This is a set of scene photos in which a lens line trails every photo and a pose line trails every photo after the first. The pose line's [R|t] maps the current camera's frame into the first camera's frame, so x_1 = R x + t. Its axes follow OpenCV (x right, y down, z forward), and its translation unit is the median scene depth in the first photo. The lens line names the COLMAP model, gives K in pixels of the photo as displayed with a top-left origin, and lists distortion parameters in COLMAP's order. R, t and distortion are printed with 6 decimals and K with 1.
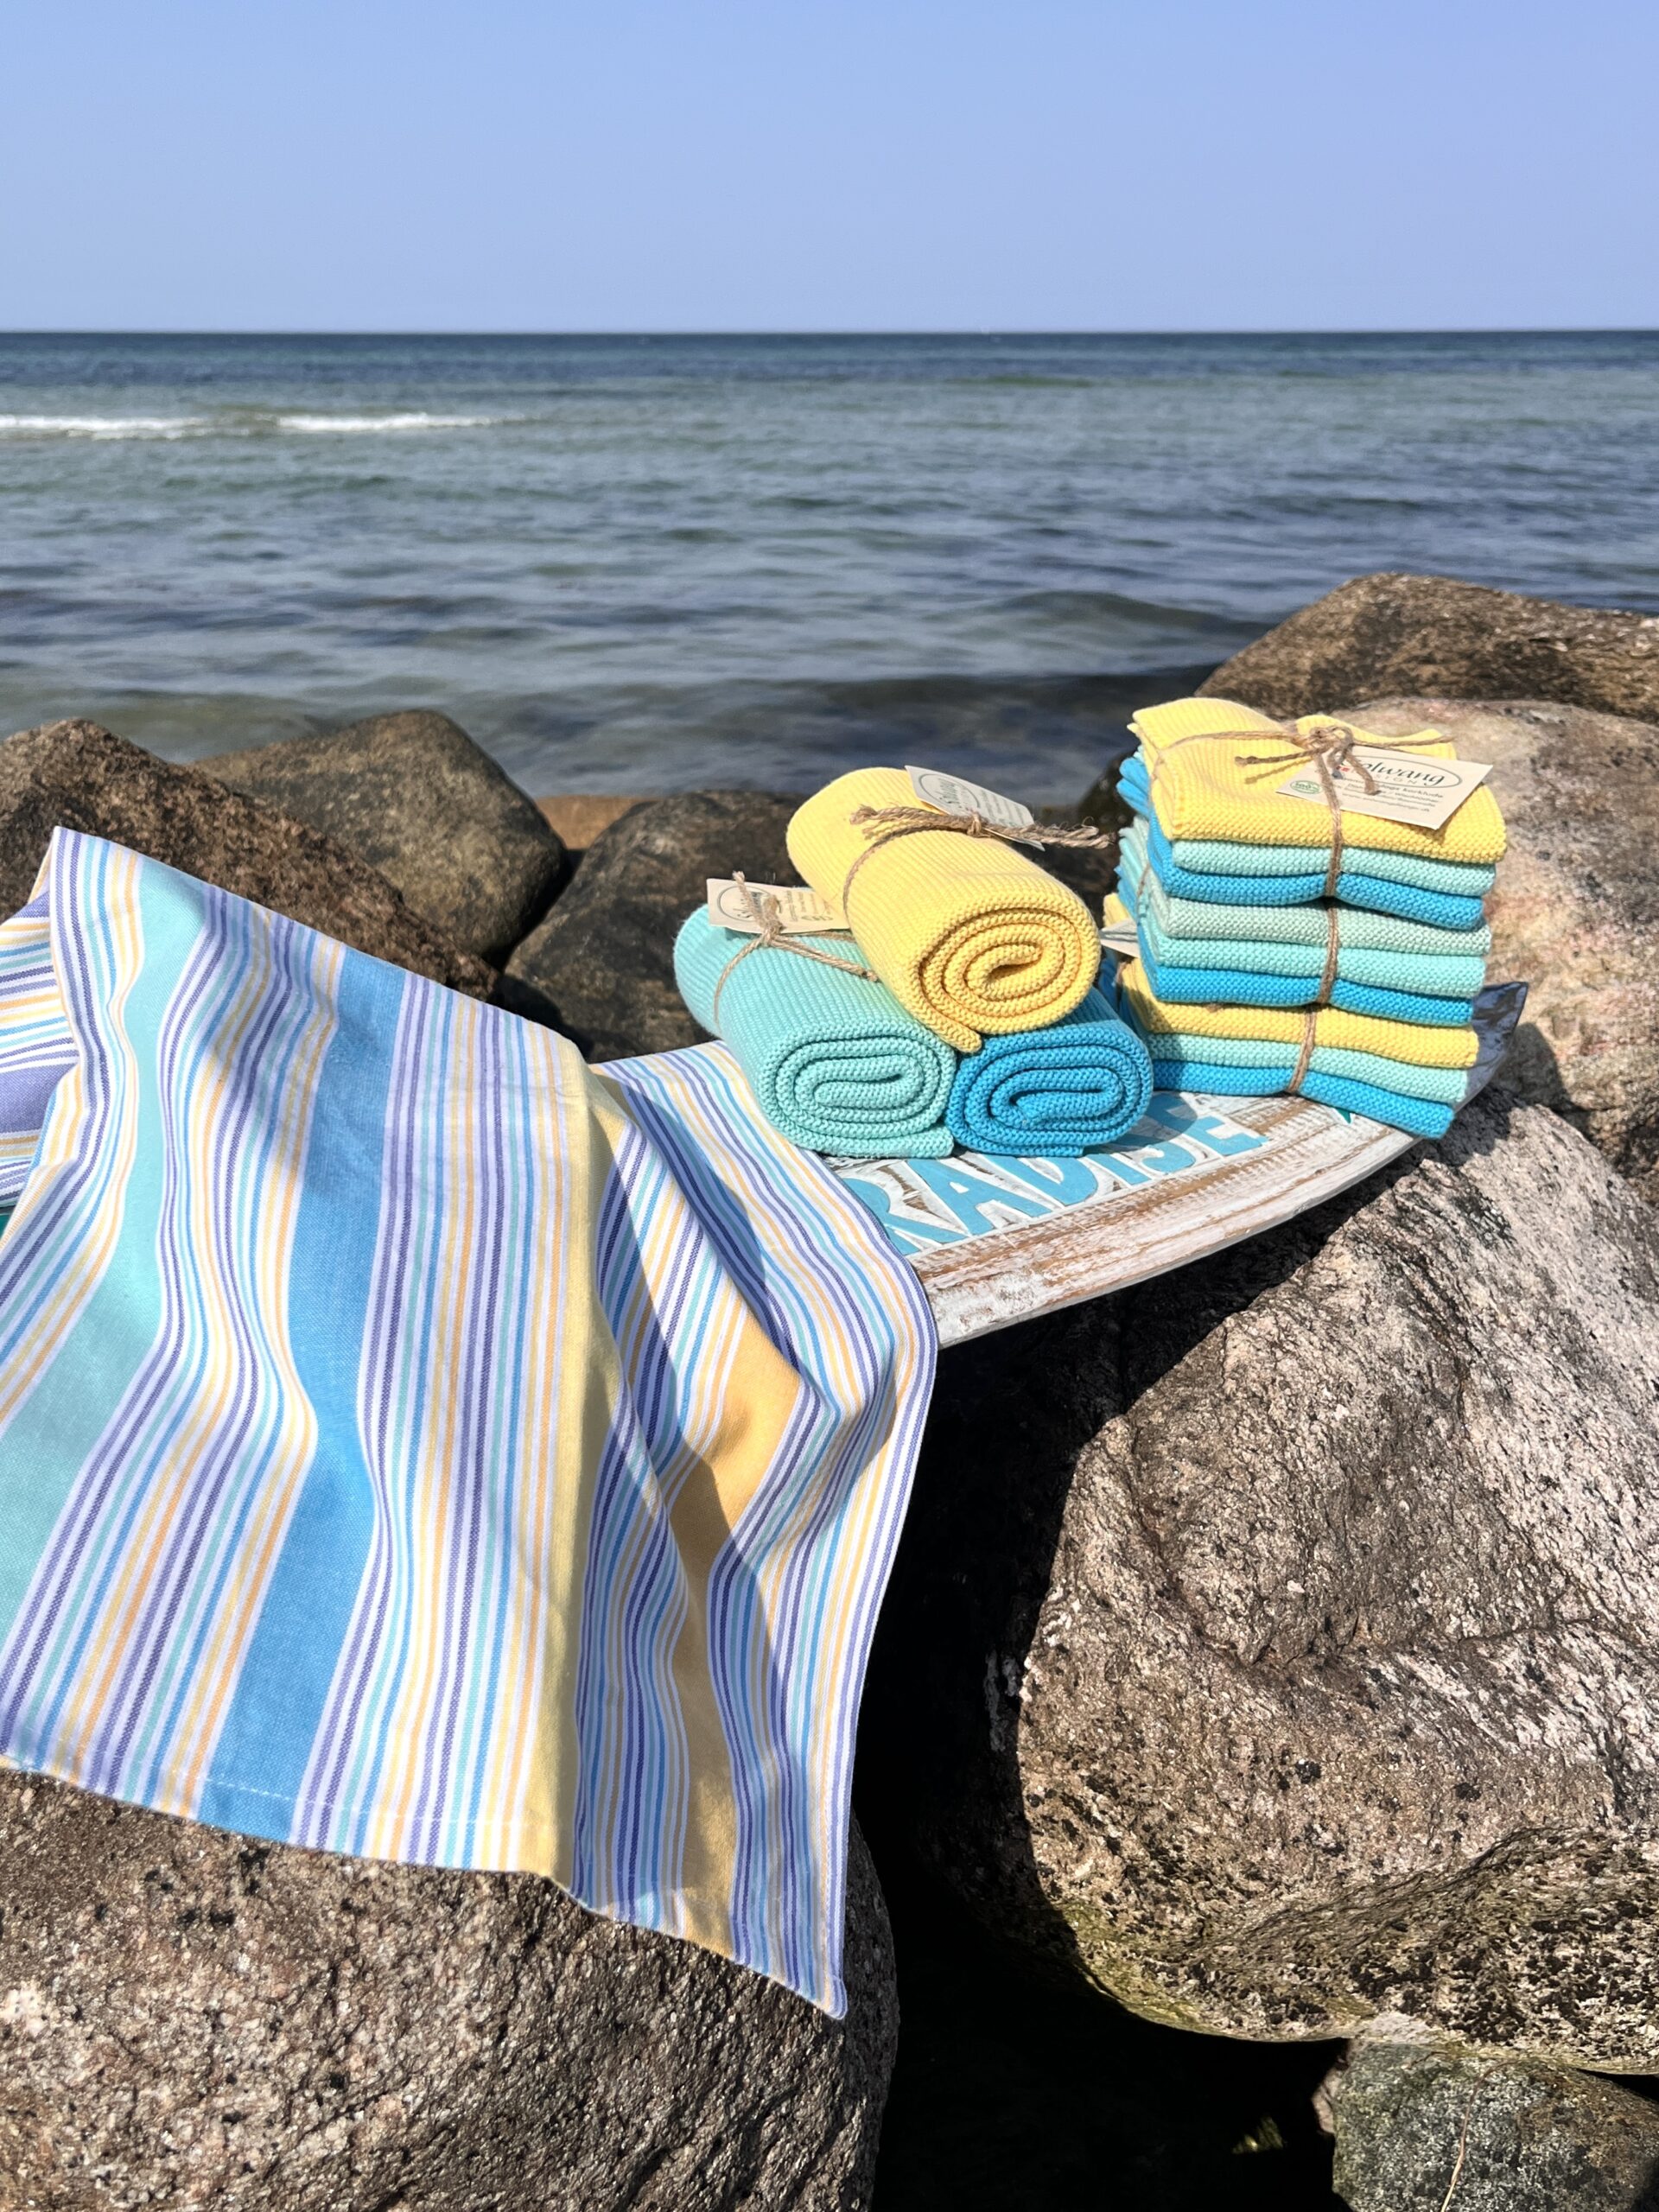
lens RADIAL K [[2133.7, 0, 829.5], [0, 2133.7, 1106.0], [0, 0, 1]] dist [0.070705, -0.149810]
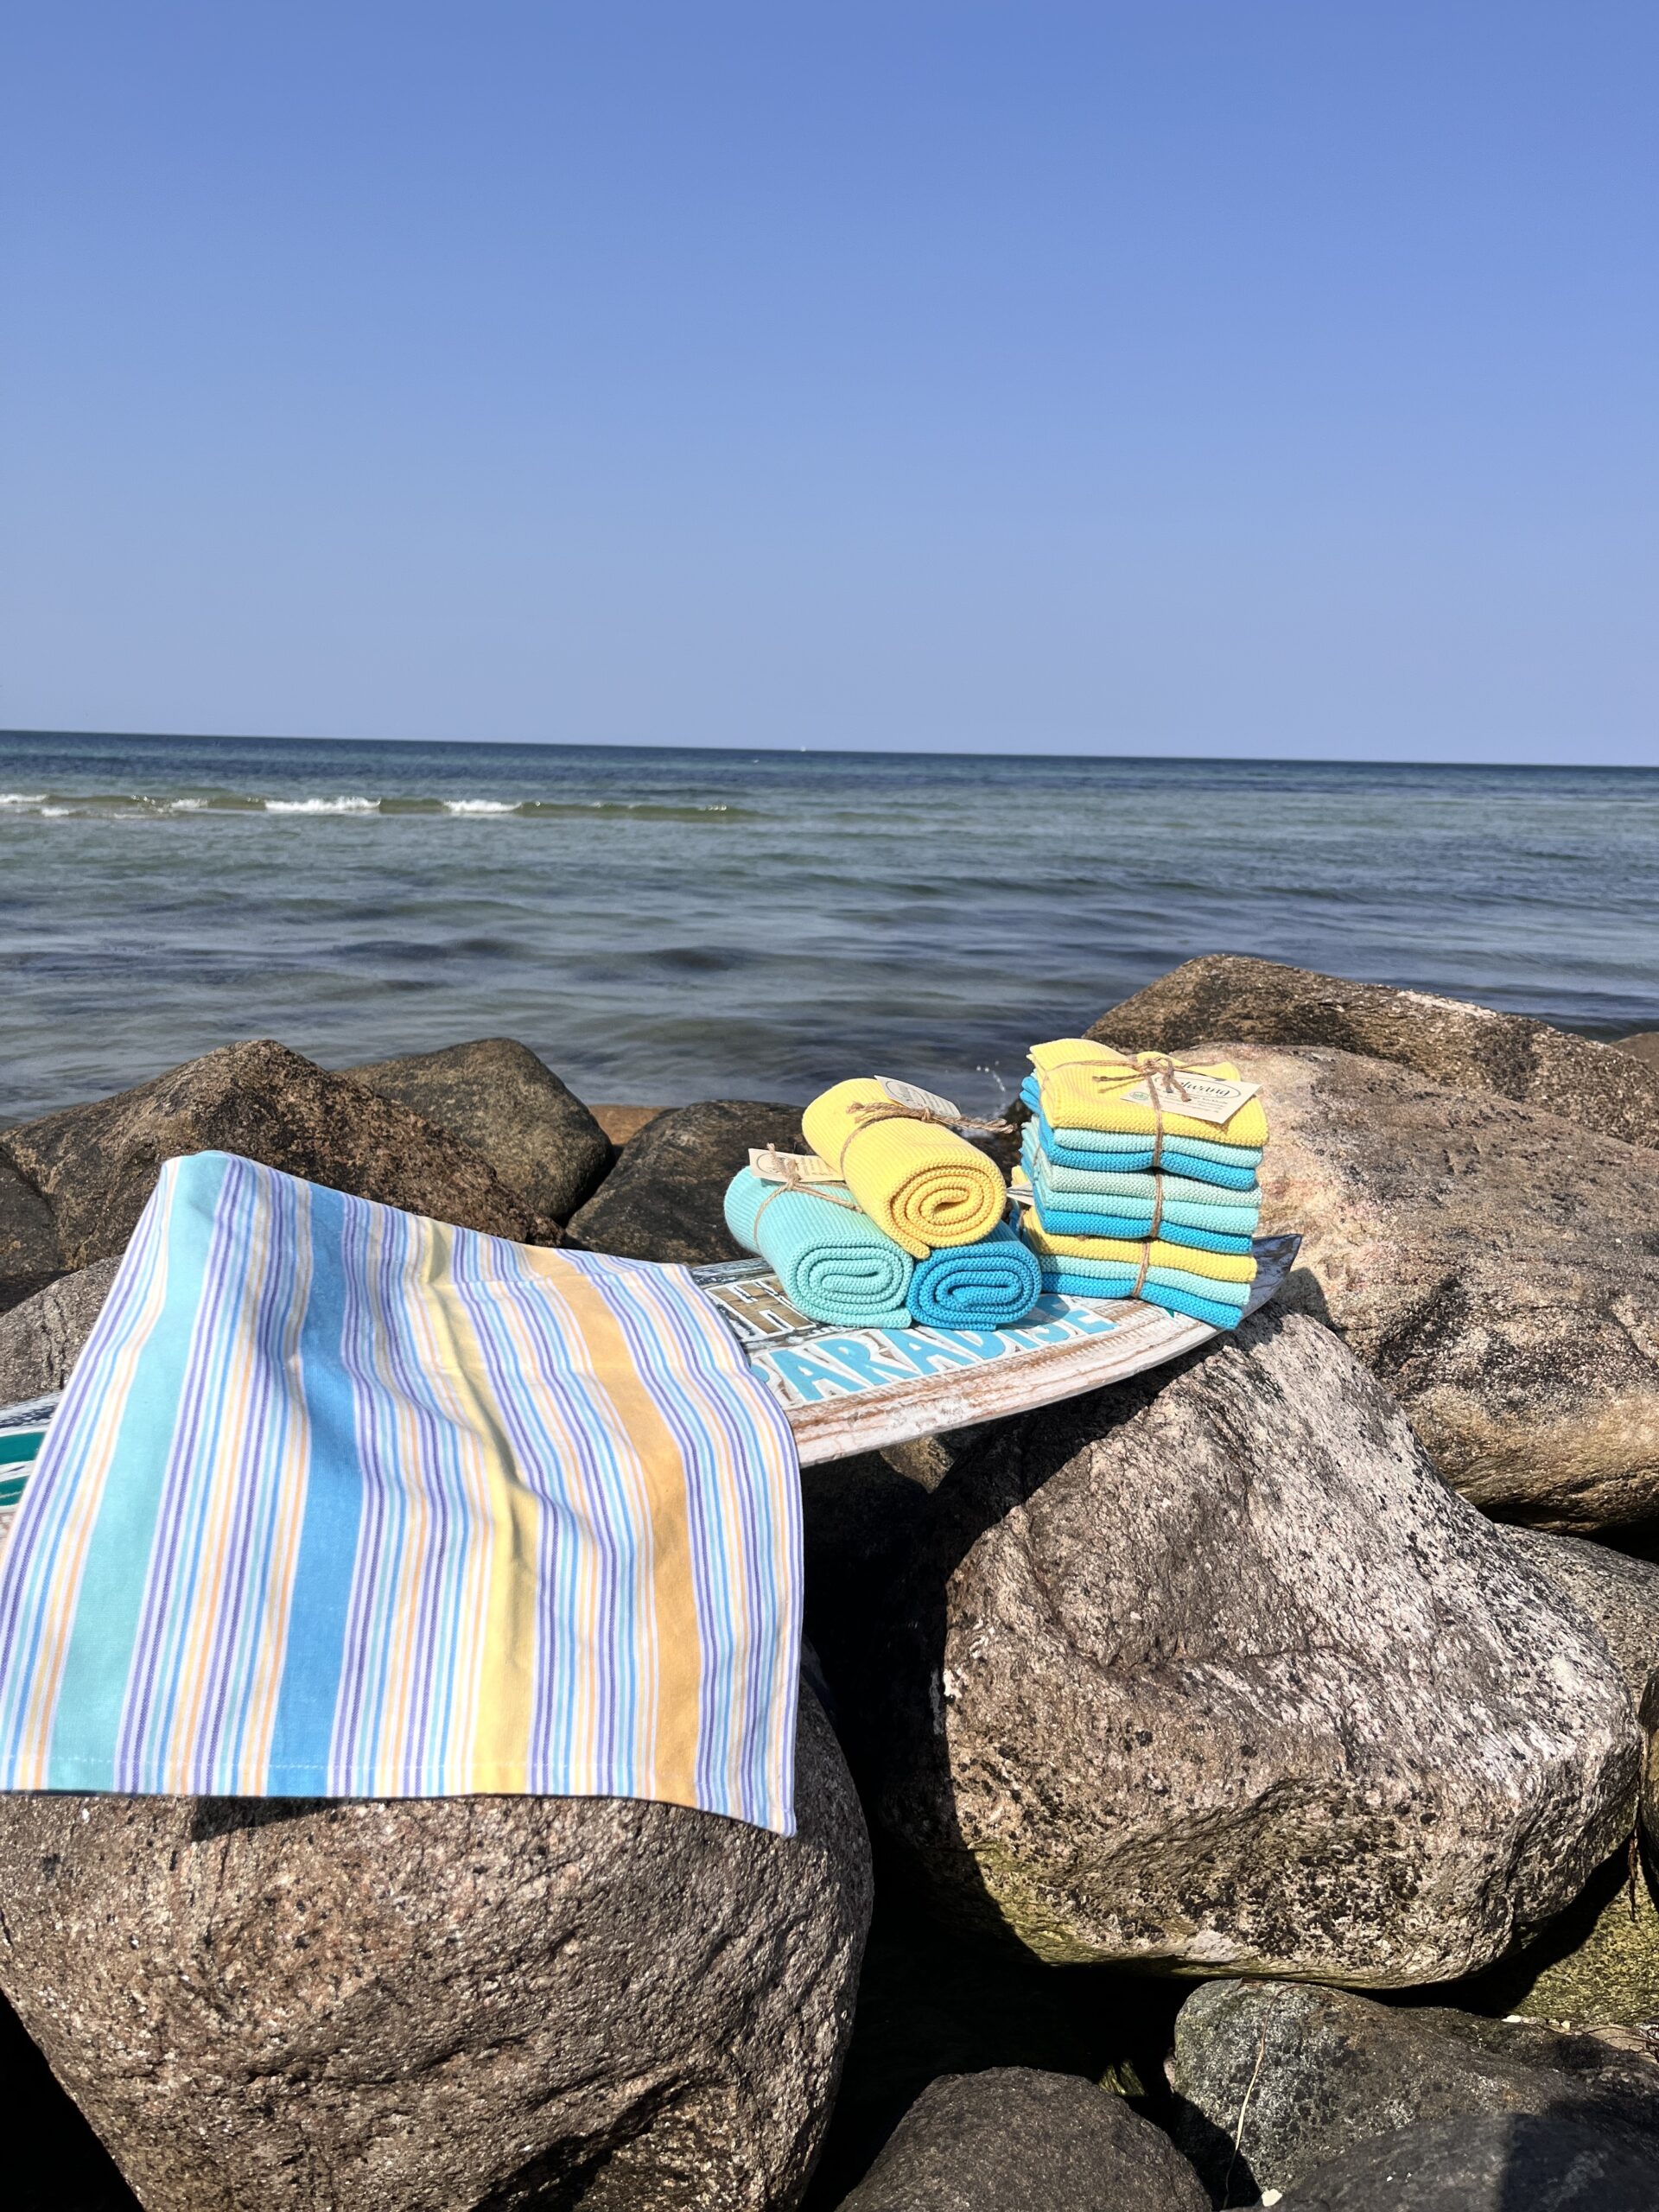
lens RADIAL K [[1825.3, 0, 829.5], [0, 1825.3, 1106.0], [0, 0, 1]] dist [0.125022, -0.304231]
pose [[0.999605, 0.017969, 0.021596, -0.030353], [-0.014532, 0.988592, -0.149916, 0.060390], [-0.024044, 0.149543, 0.988463, -0.303364]]
